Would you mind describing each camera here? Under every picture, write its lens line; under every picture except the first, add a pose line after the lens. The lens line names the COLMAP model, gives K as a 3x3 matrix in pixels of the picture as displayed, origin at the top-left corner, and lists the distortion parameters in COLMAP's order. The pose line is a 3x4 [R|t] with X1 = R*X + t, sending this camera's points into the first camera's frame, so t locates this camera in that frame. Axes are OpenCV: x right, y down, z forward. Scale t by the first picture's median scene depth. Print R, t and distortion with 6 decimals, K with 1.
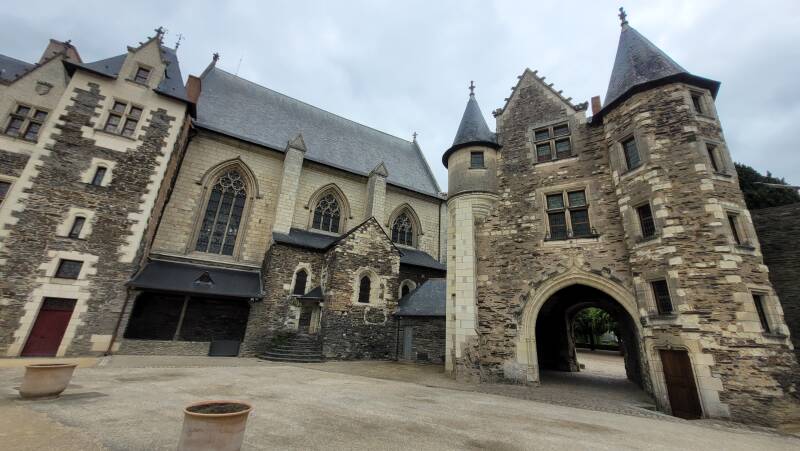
lens RADIAL K [[317.6, 0, 400.1], [0, 317.6, 220.3], [0, 0, 1]] dist [0.011442, -0.002553]
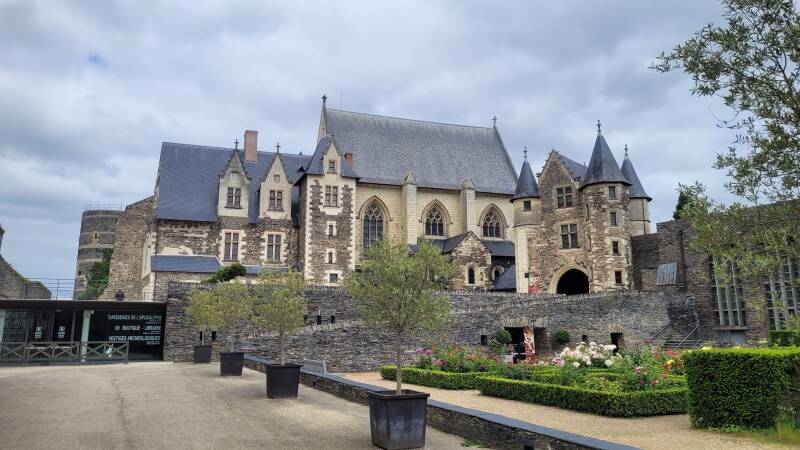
lens RADIAL K [[608.1, 0, 380.2], [0, 608.1, 207.4], [0, 0, 1]] dist [0.037795, 0.001043]
pose [[0.978575, -0.094577, -0.182881, 0.052622], [0.117595, 0.985857, 0.119405, -0.769656], [0.169002, -0.138353, 0.975857, -2.877080]]
